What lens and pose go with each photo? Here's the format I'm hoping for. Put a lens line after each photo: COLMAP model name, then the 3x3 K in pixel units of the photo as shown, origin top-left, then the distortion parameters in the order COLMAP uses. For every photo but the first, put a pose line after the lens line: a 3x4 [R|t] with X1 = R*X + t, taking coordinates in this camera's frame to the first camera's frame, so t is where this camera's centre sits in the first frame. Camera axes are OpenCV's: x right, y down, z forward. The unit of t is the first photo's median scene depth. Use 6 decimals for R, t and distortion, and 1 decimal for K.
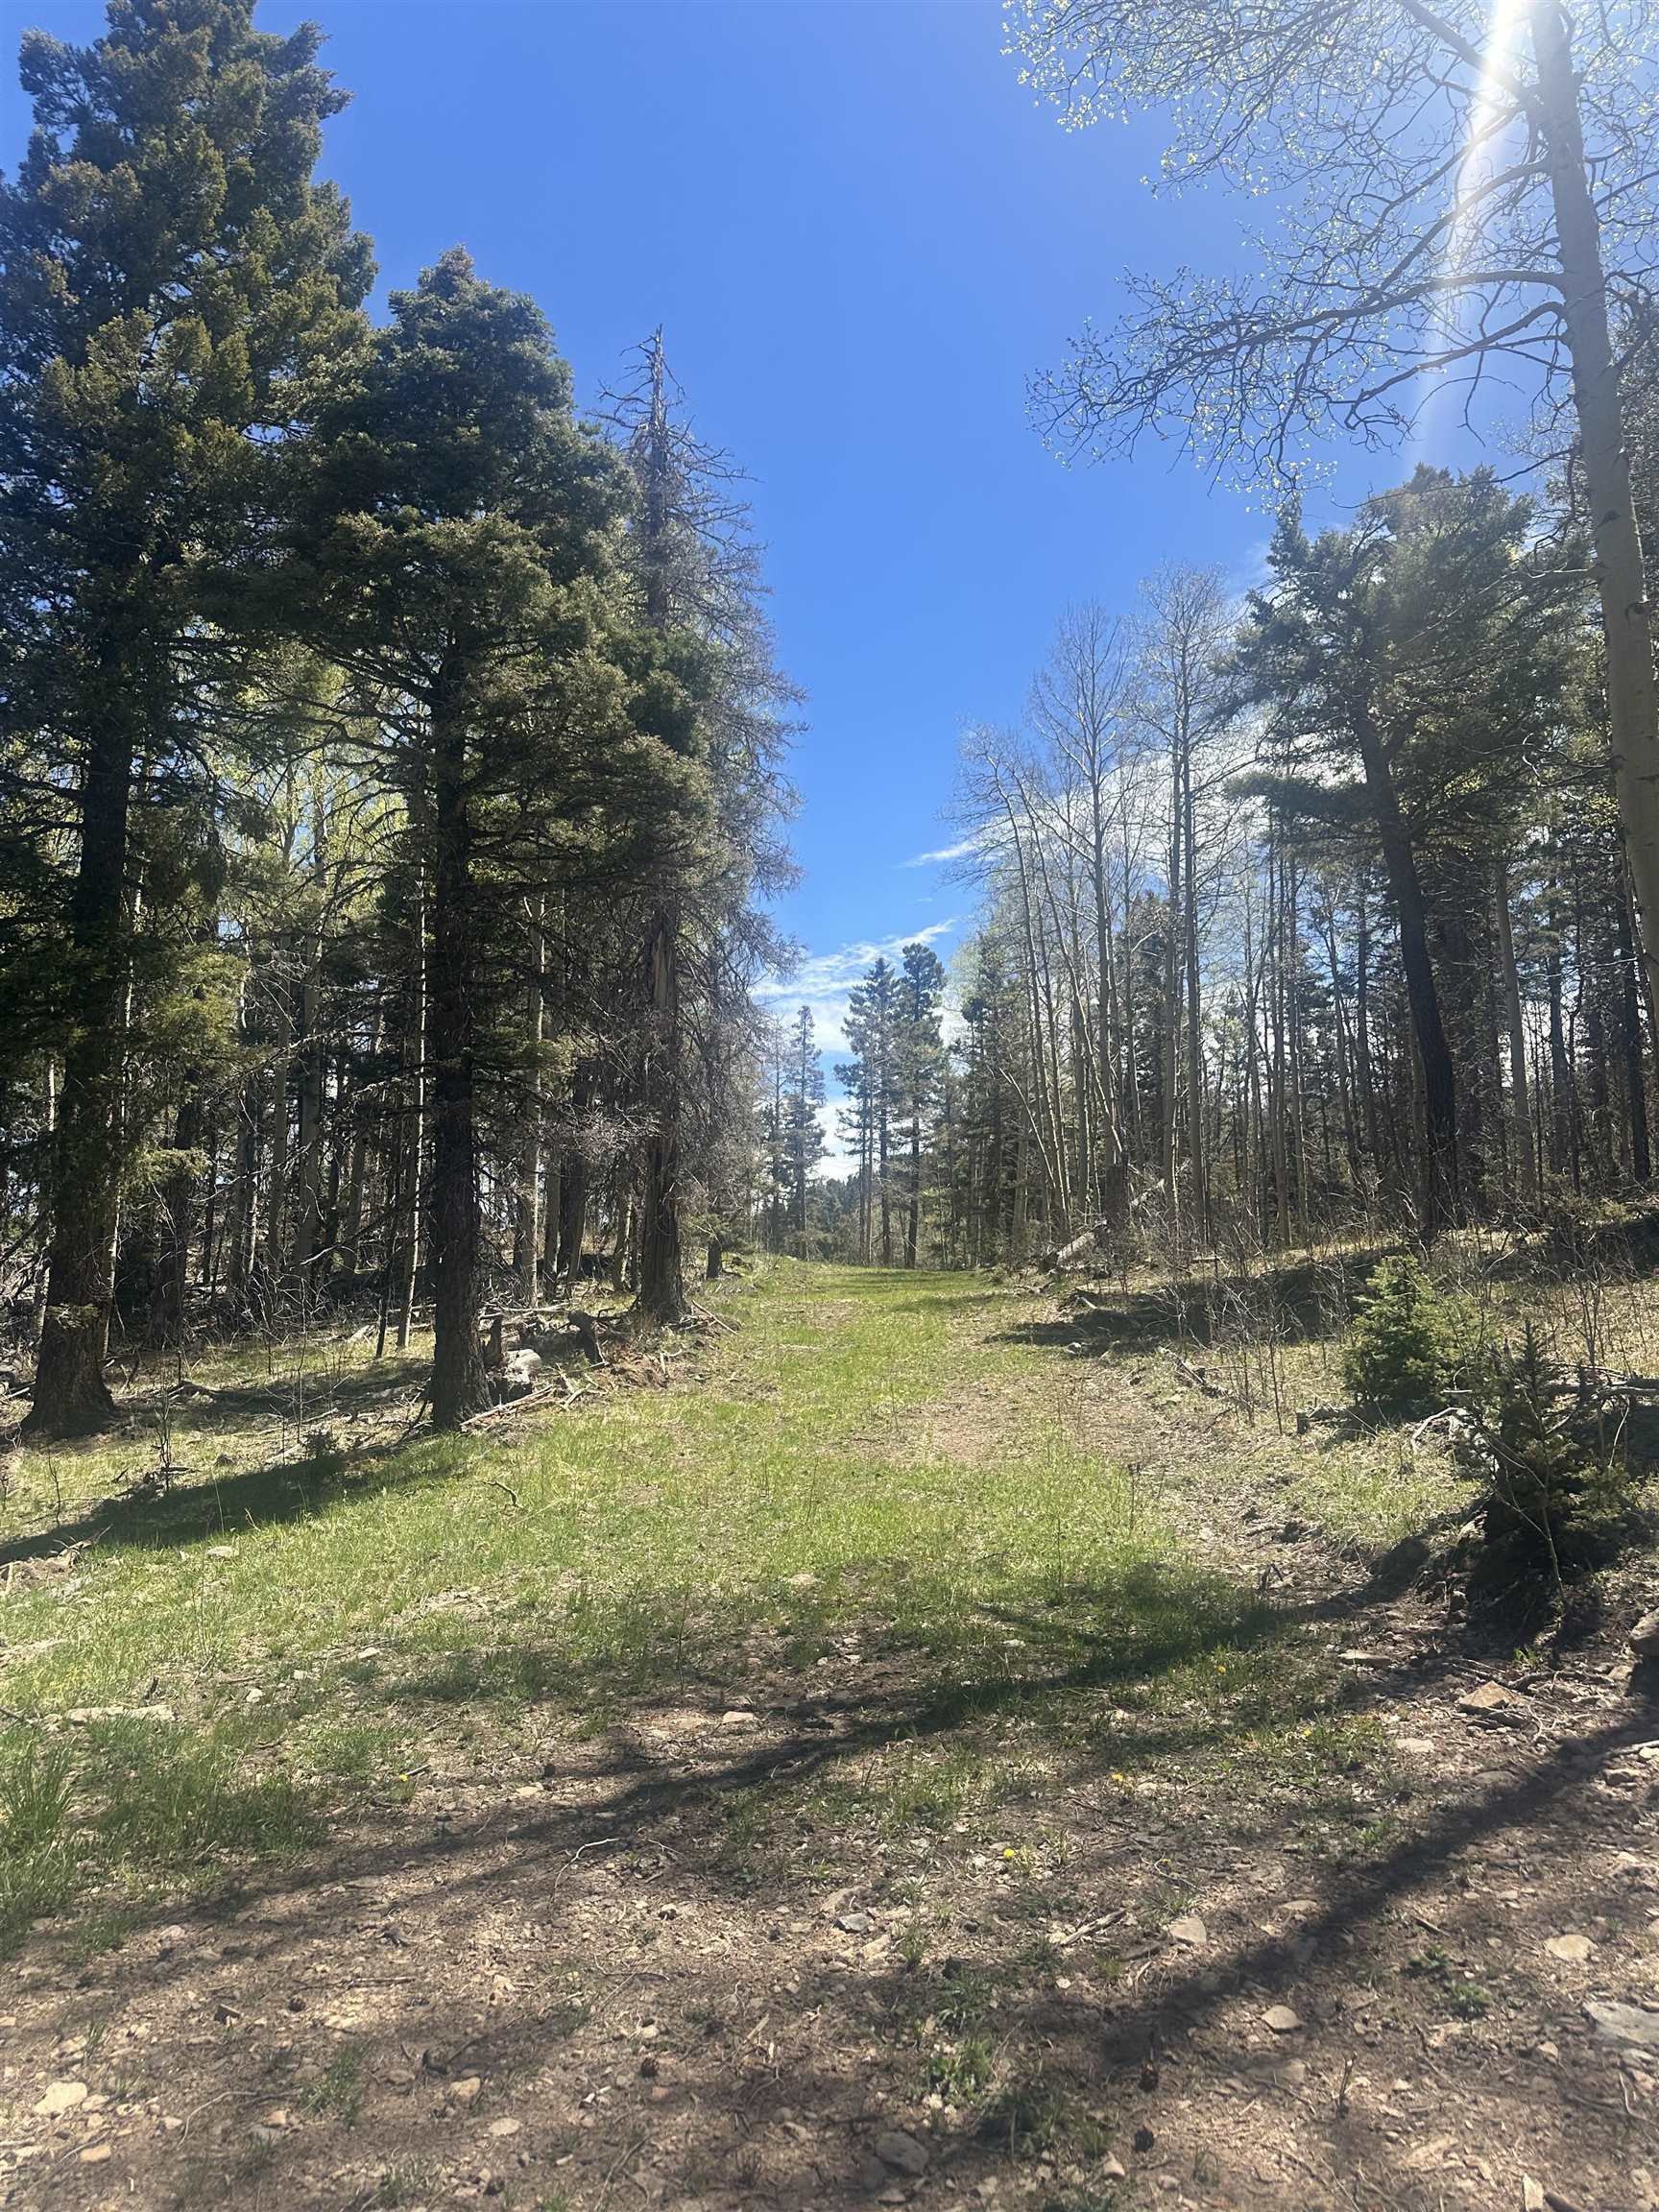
lens RADIAL K [[1521.3, 0, 829.9], [0, 1521.3, 1099.1], [0, 0, 1]] dist [0.055323, 0.000416]
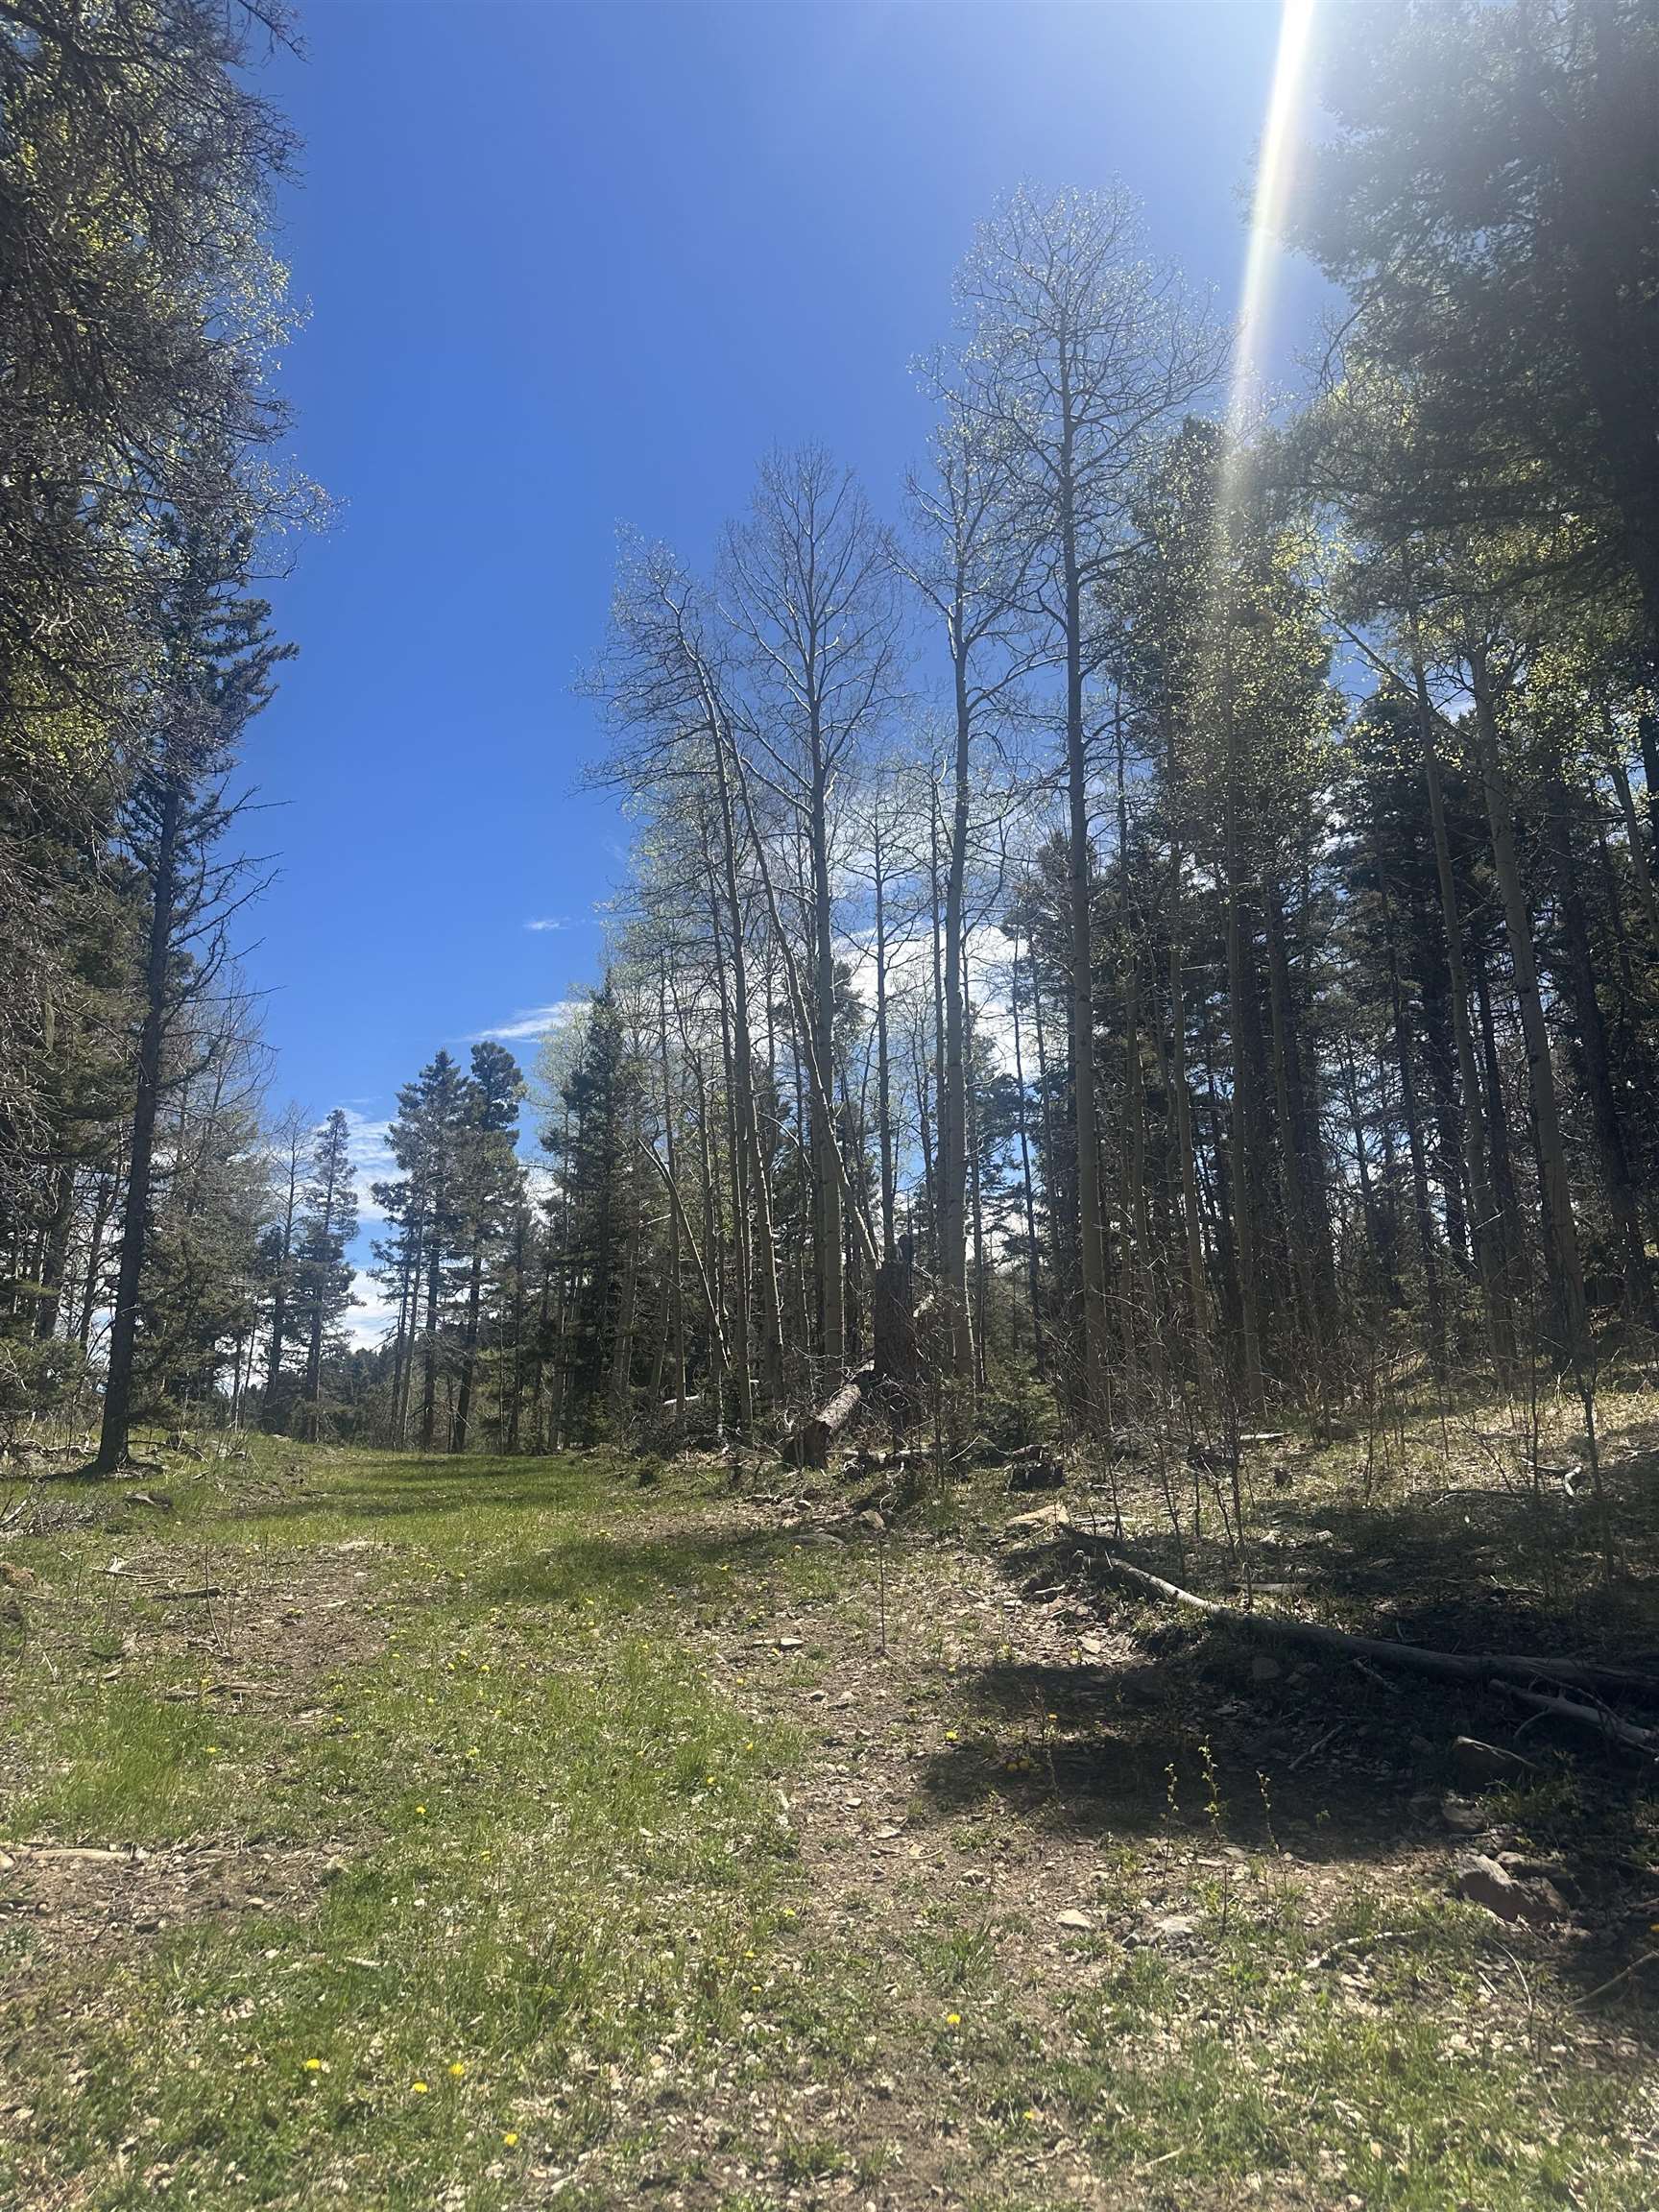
lens RADIAL K [[1521.3, 0, 850.0], [0, 1521.3, 1117.2], [0, 0, 1]] dist [0.055323, 0.000416]
pose [[0.953608, 0.061678, 0.294664, 0.002973], [-0.031192, 0.993762, -0.107067, 0.019554], [-0.299430, 0.092909, 0.949584, 0.183875]]
